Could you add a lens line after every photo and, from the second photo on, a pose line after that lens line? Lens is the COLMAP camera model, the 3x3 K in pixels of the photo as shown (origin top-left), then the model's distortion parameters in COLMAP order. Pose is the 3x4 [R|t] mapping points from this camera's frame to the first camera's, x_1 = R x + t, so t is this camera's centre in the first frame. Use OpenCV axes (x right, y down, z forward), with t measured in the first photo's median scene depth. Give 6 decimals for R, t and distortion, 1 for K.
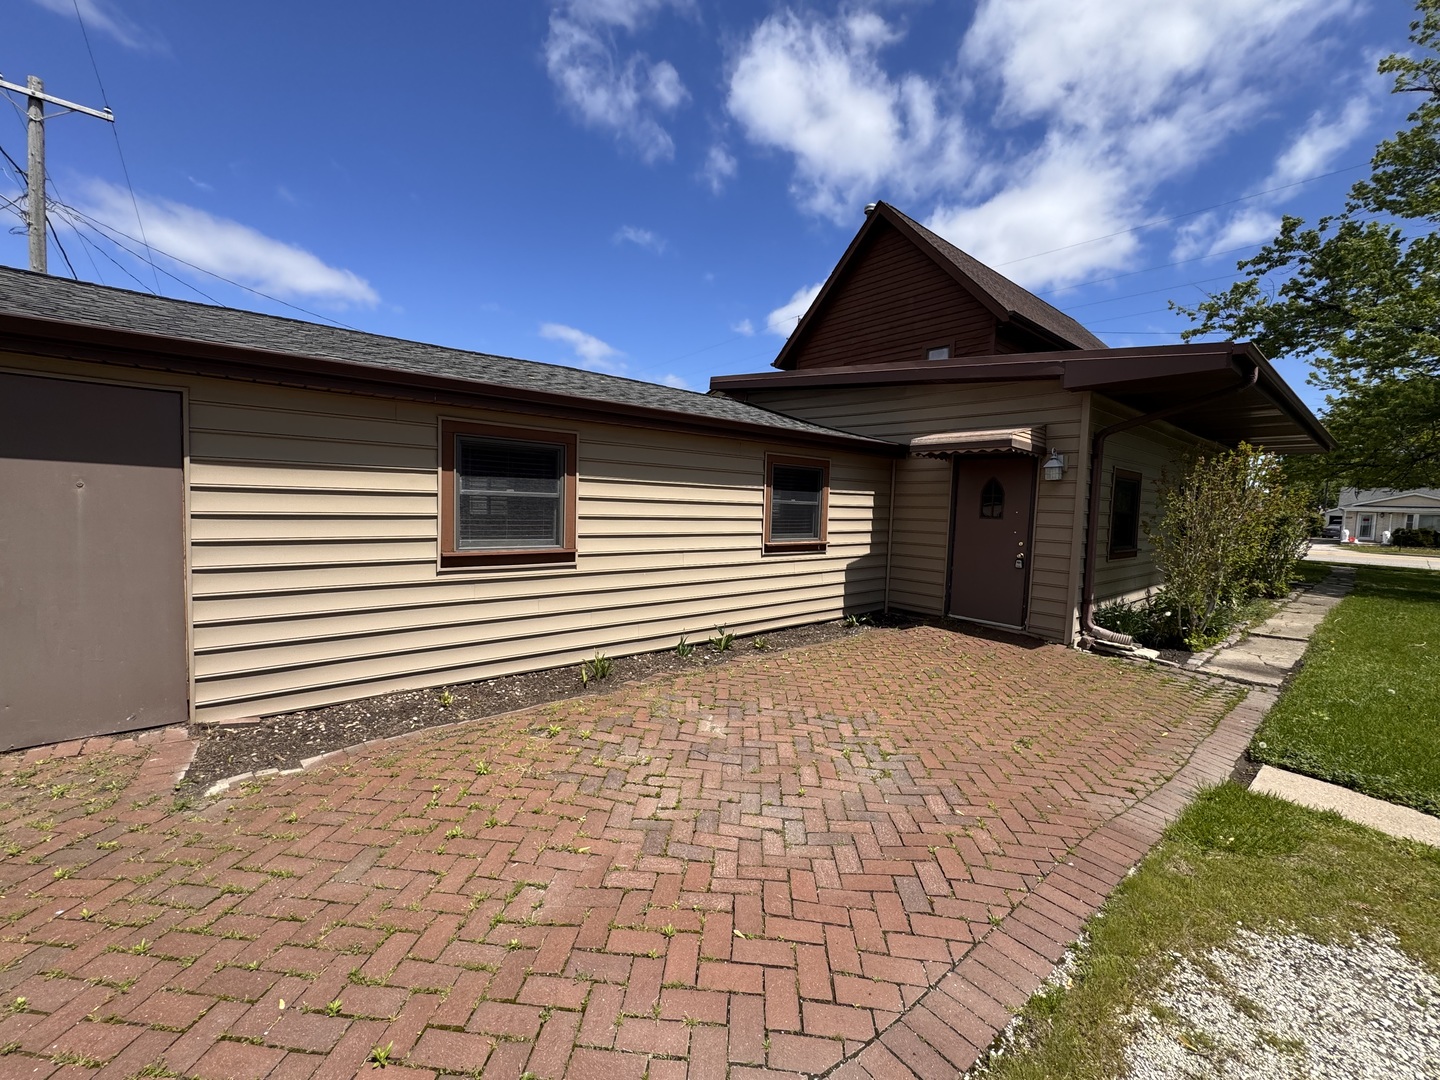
lens RADIAL K [[579.7, 0, 718.0], [0, 579.7, 538.0], [0, 0, 1]] dist [-0.002213, -0.000068]
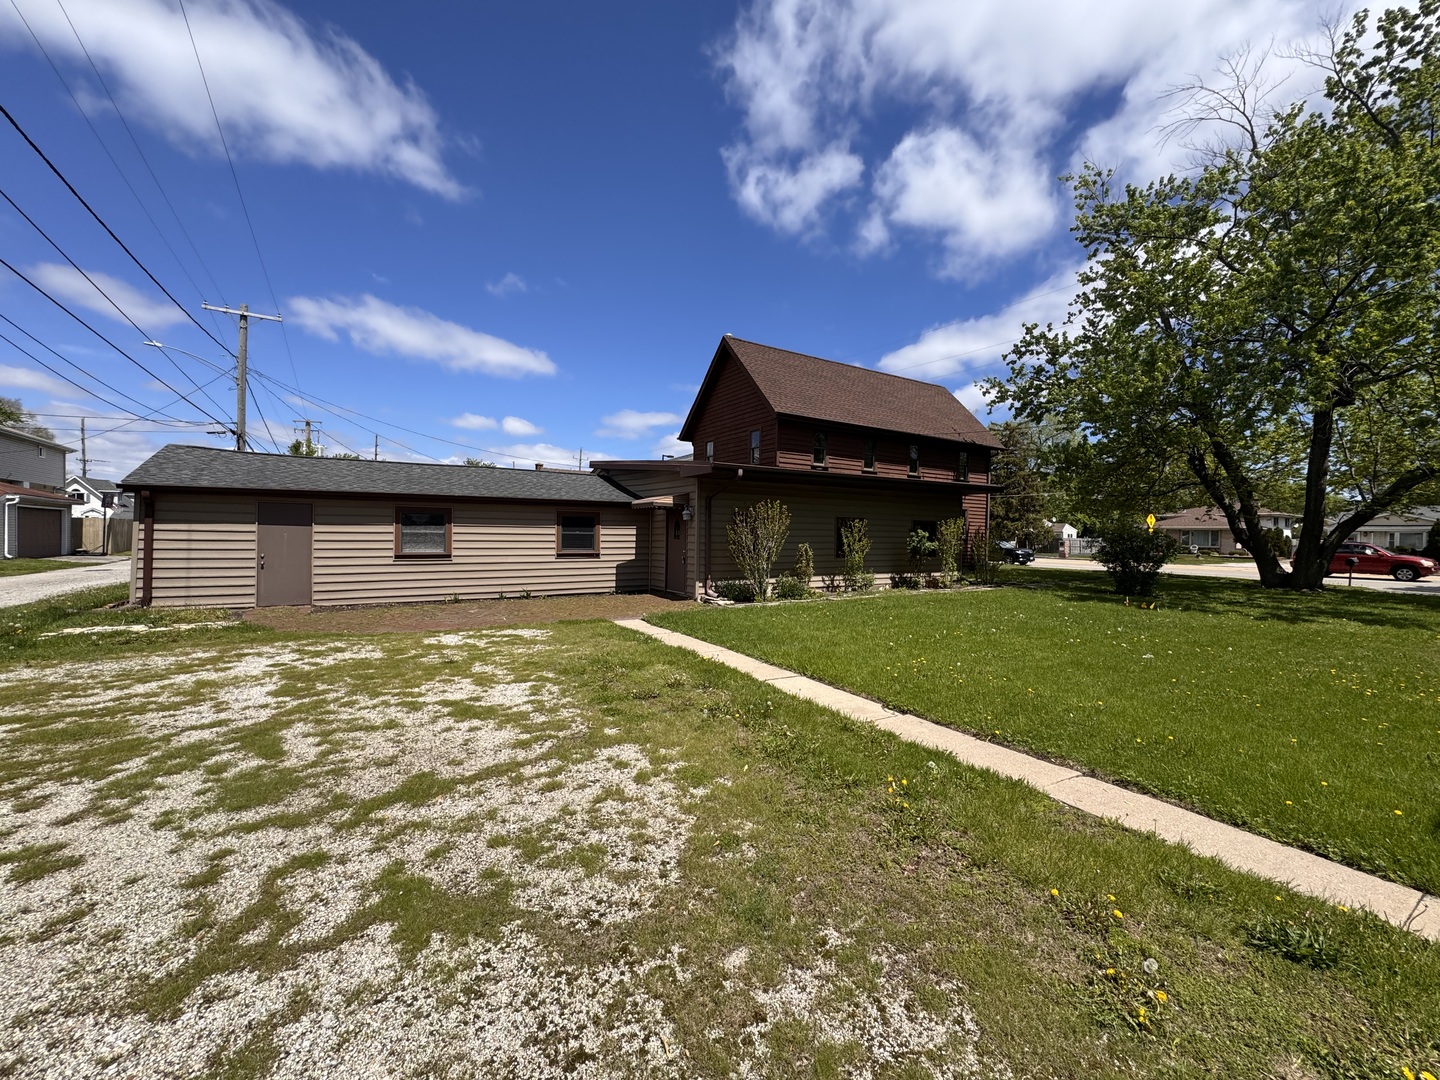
lens RADIAL K [[579.7, 0, 721.8], [0, 579.7, 538.1], [0, 0, 1]] dist [-0.002213, -0.000068]
pose [[0.989281, -0.017561, -0.144963, 0.989605], [0.009467, 0.998367, -0.056335, 0.081848], [0.145715, 0.054359, 0.987832, -1.018650]]
